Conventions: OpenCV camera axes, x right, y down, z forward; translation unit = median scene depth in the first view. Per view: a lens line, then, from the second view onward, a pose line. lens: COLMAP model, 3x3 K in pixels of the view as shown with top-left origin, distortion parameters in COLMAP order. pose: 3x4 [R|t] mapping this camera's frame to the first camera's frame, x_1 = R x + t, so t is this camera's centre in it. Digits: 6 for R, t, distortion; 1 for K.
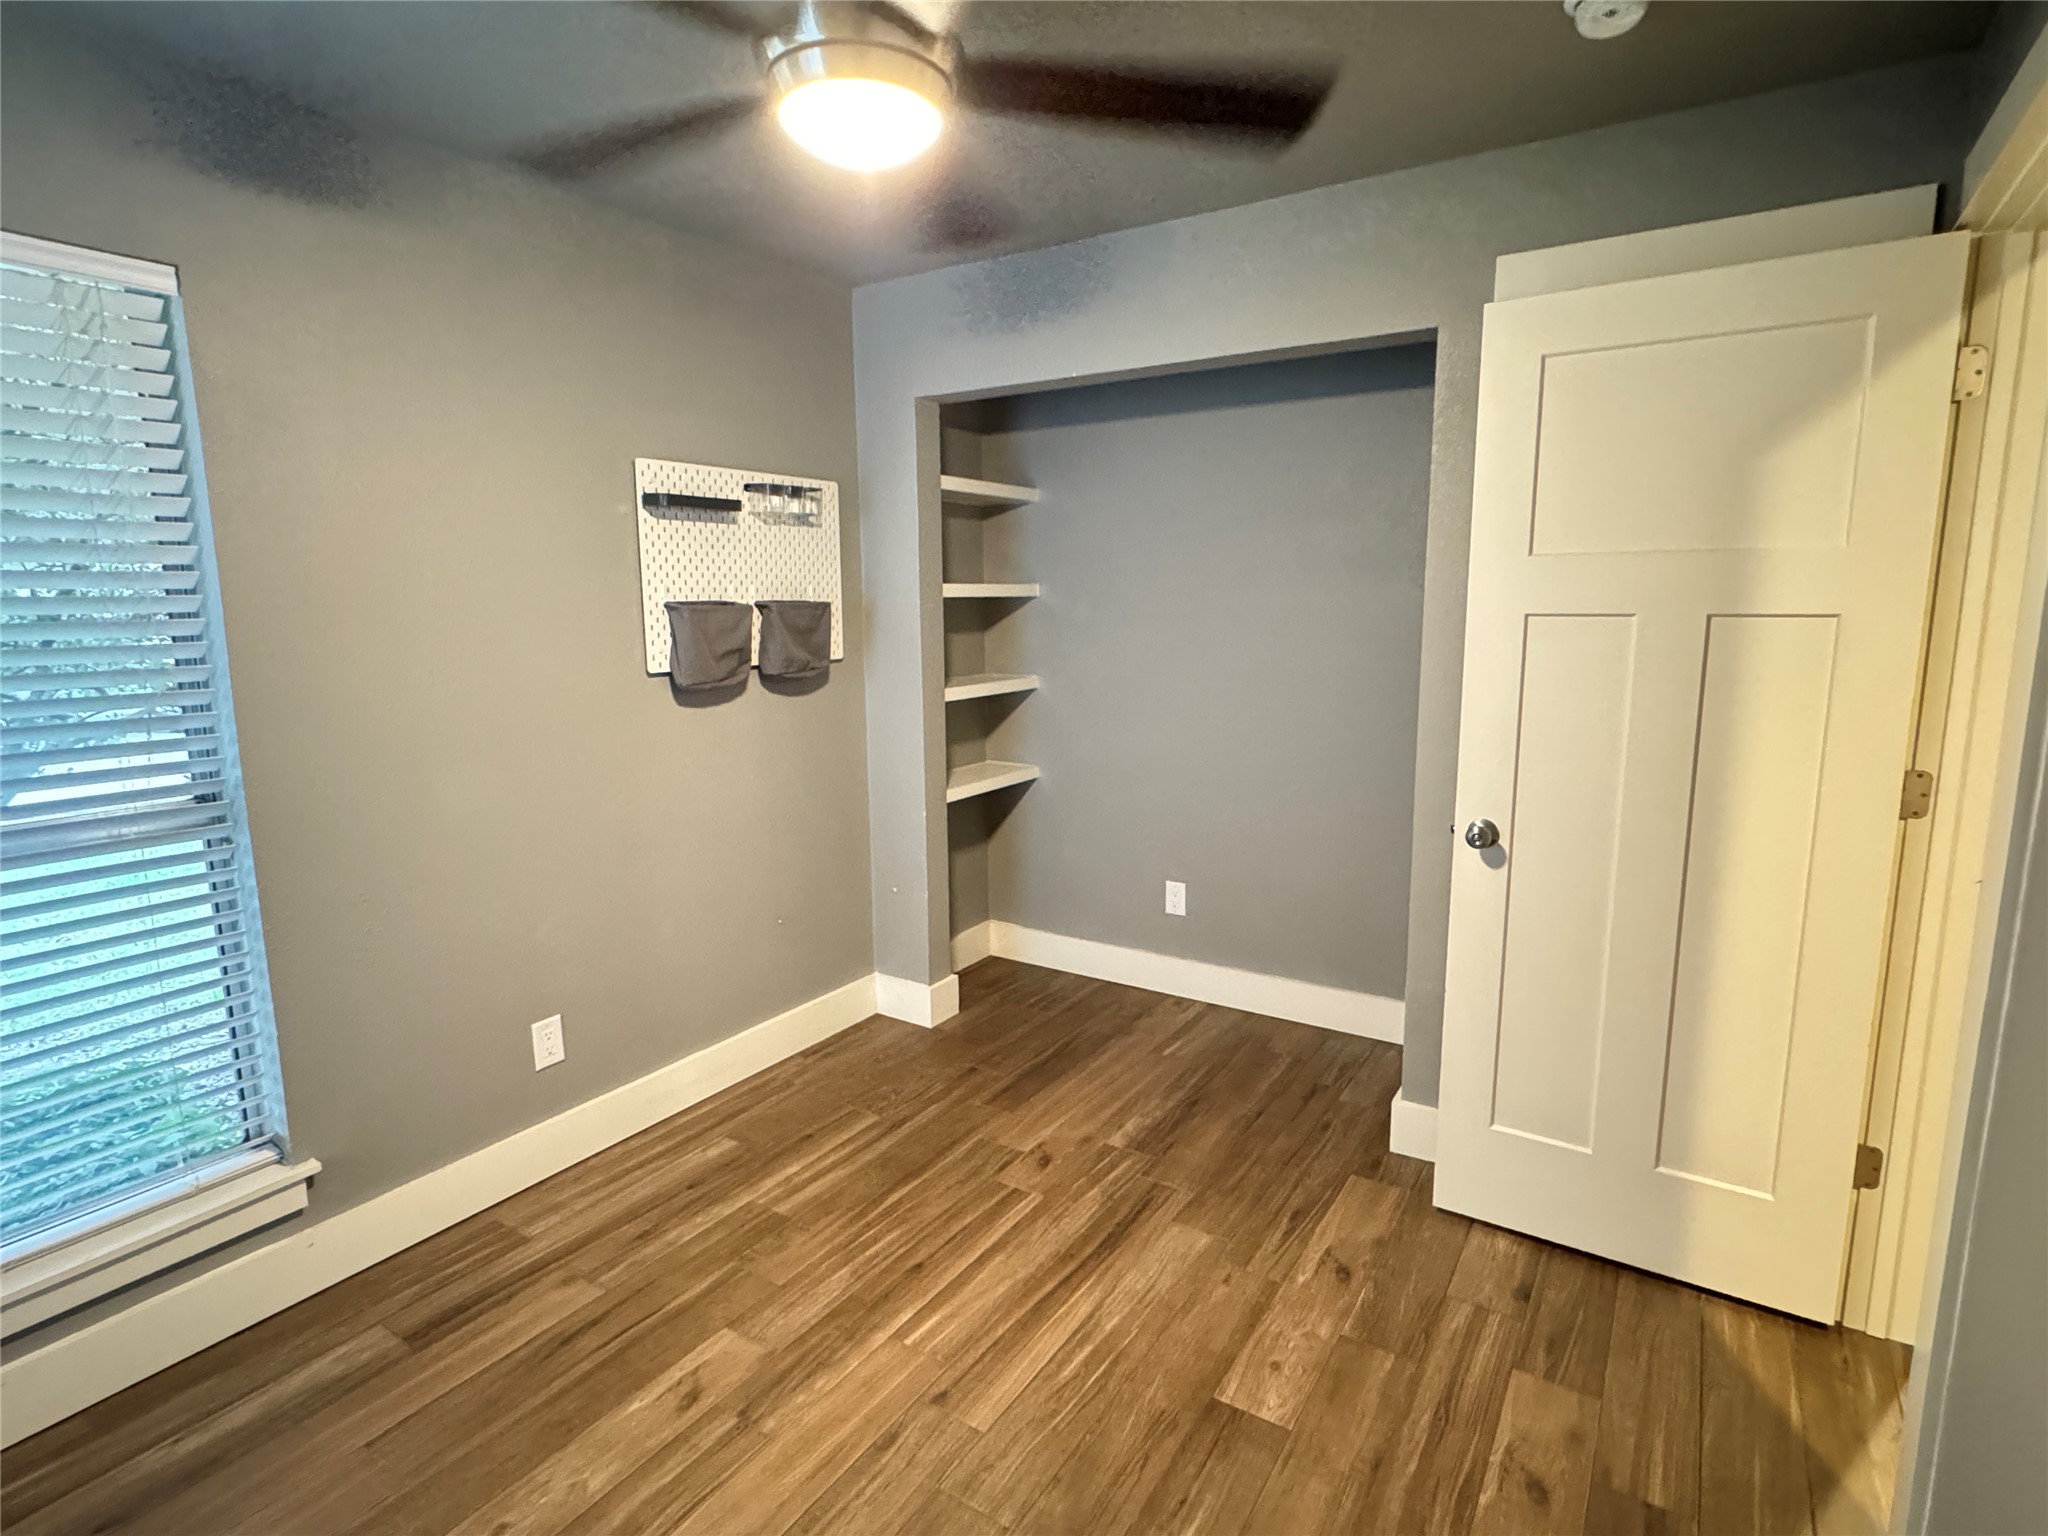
lens RADIAL K [[1042.3, 0, 1021.1], [0, 1042.3, 762.6], [0, 0, 1]] dist [0.003827, 0.000630]
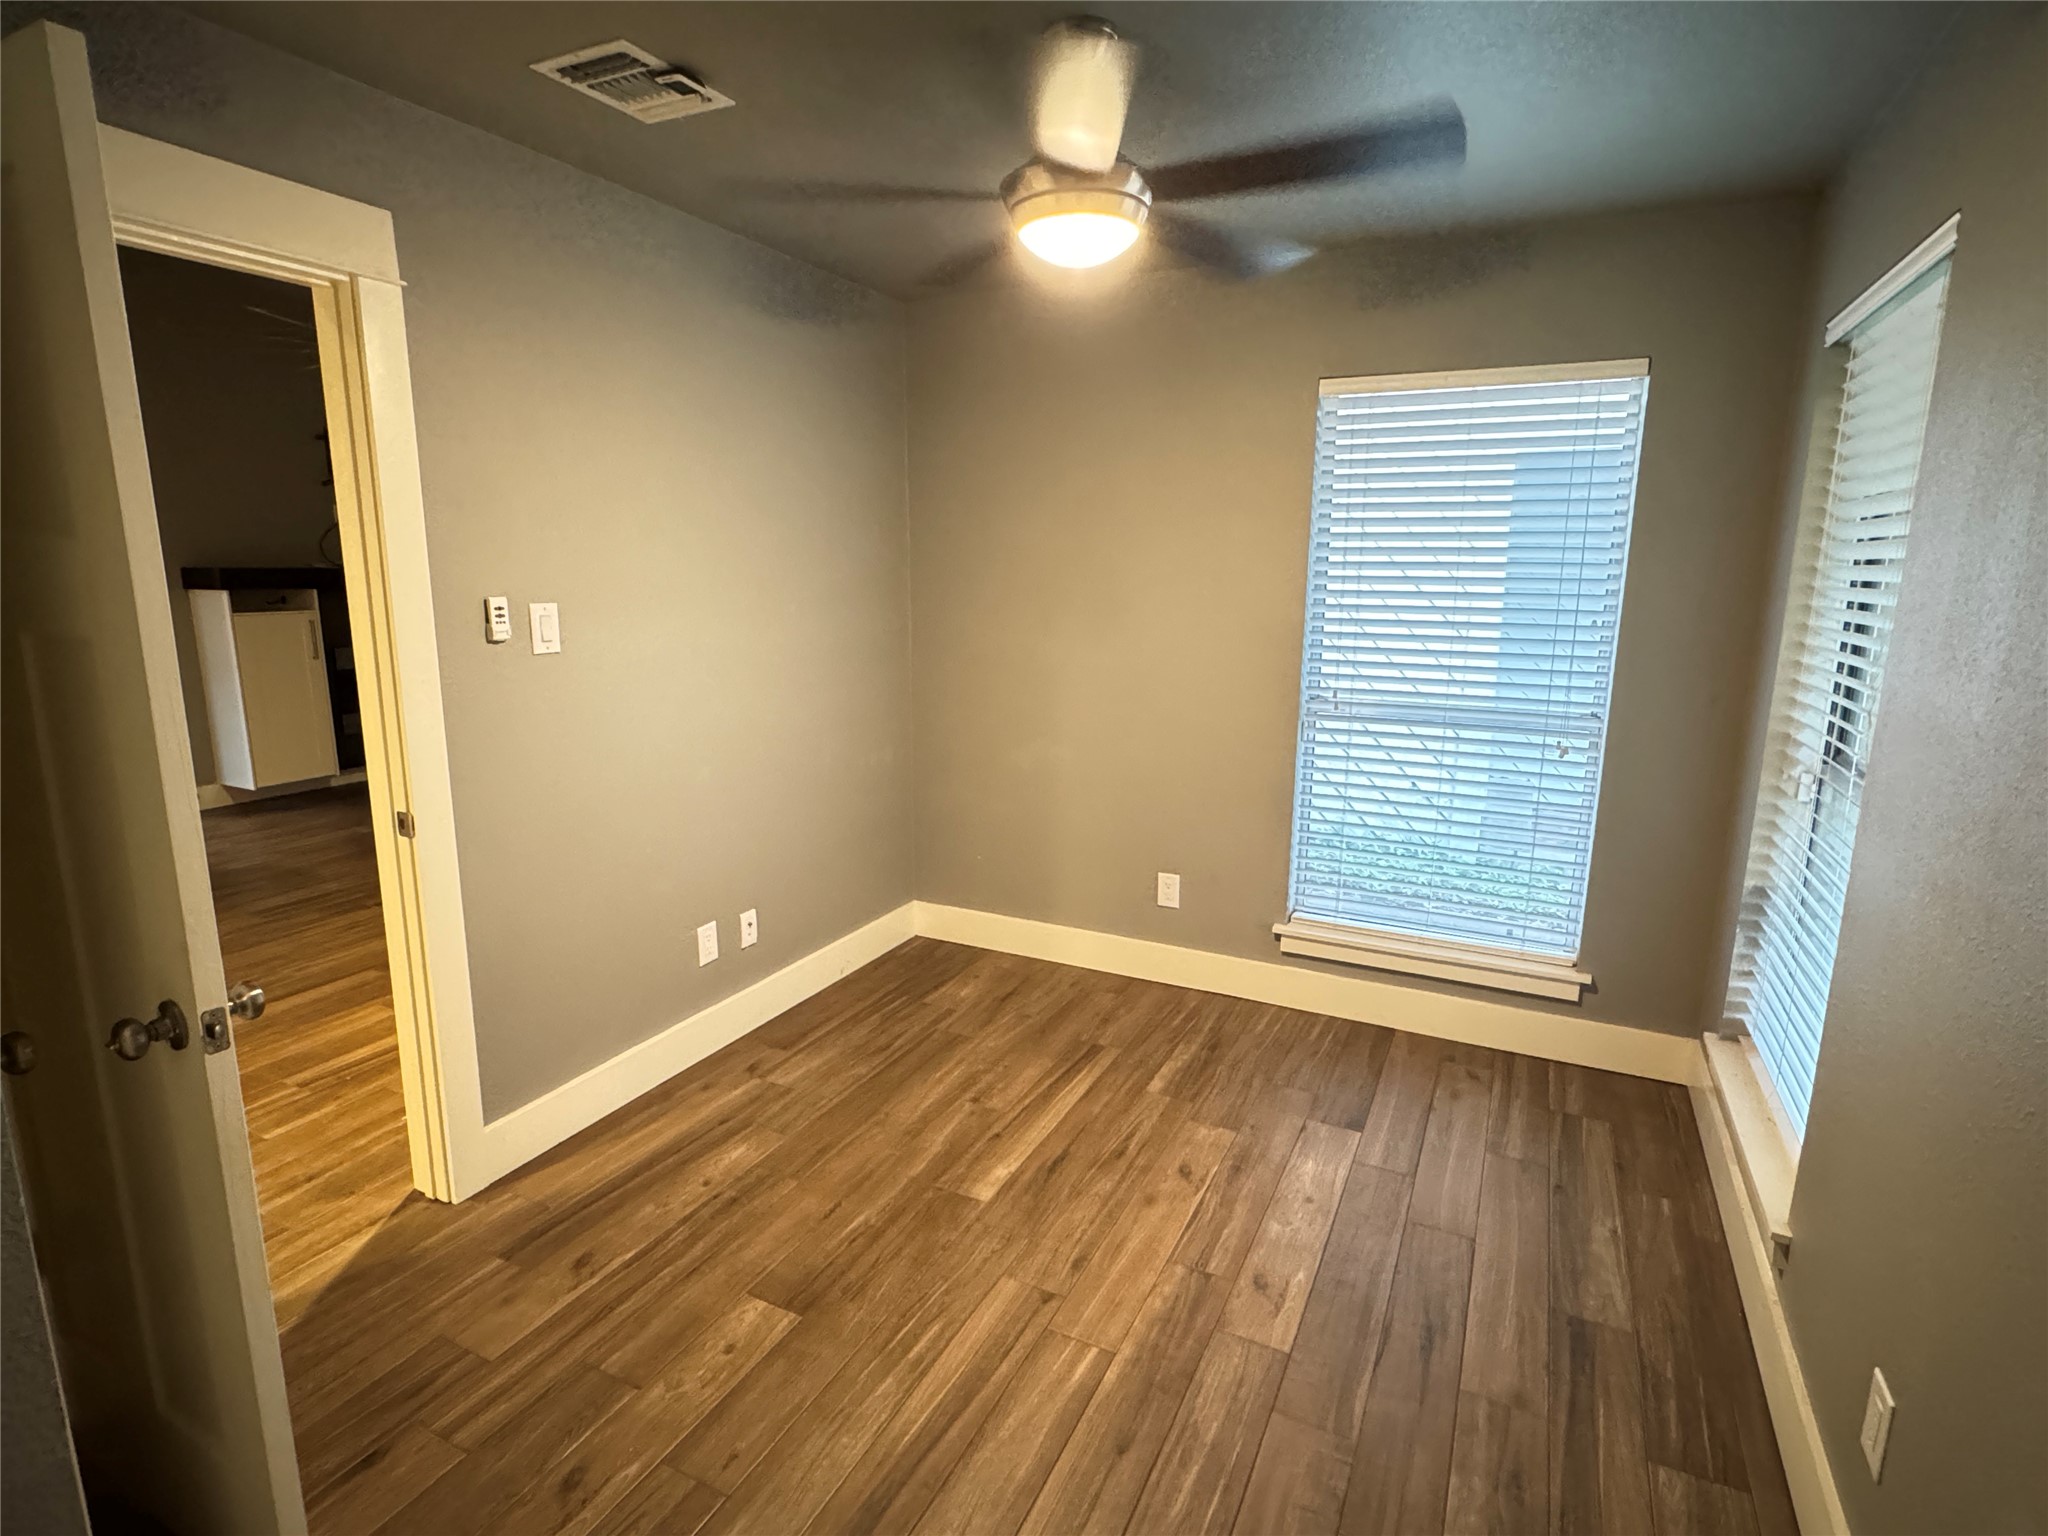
lens RADIAL K [[1050.3, 0, 1021.3], [0, 1050.3, 767.0], [0, 0, 1]] dist [0.004139, -0.000912]
pose [[-0.993298, 0.021078, -0.113640, 0.055323], [-0.020162, 0.936552, 0.349948, -0.269922], [0.113806, 0.349894, -0.929851, 1.507107]]
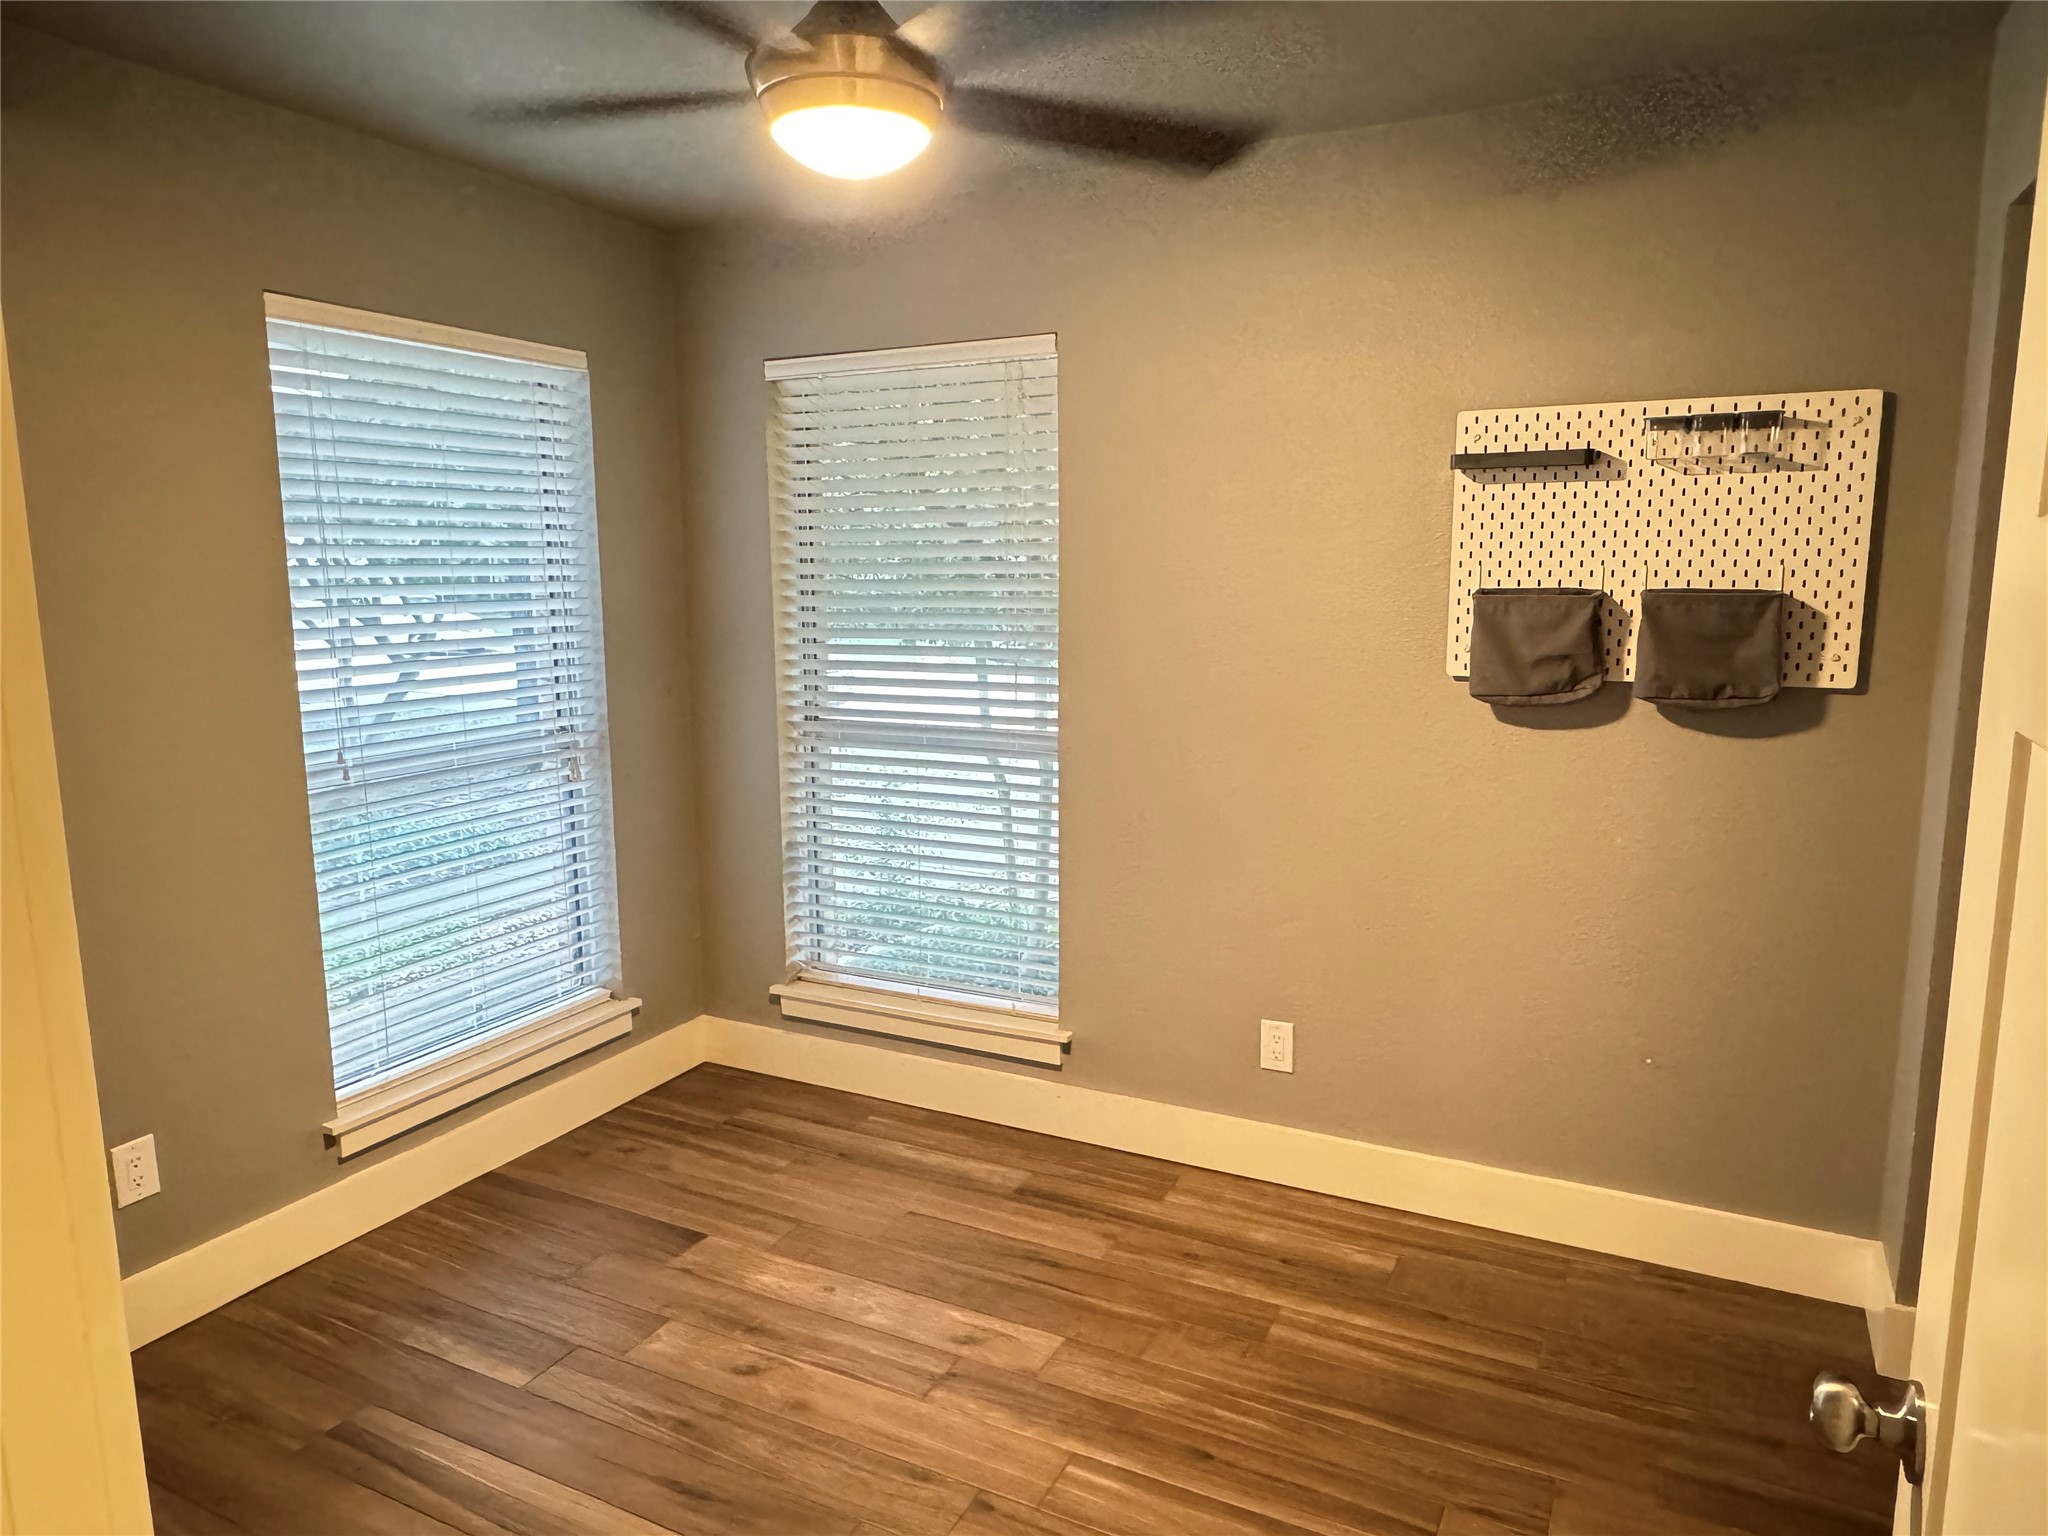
lens RADIAL K [[1304.1, 0, 1031.6], [0, 1304.1, 766.6], [0, 0, 1]] dist [-0.008890, 0.003824]
pose [[0.115746, 0.158025, -0.980628, 0.730958], [-0.152460, 0.978391, 0.139670, -0.128822], [0.981508, 0.133341, 0.137338, 0.653615]]
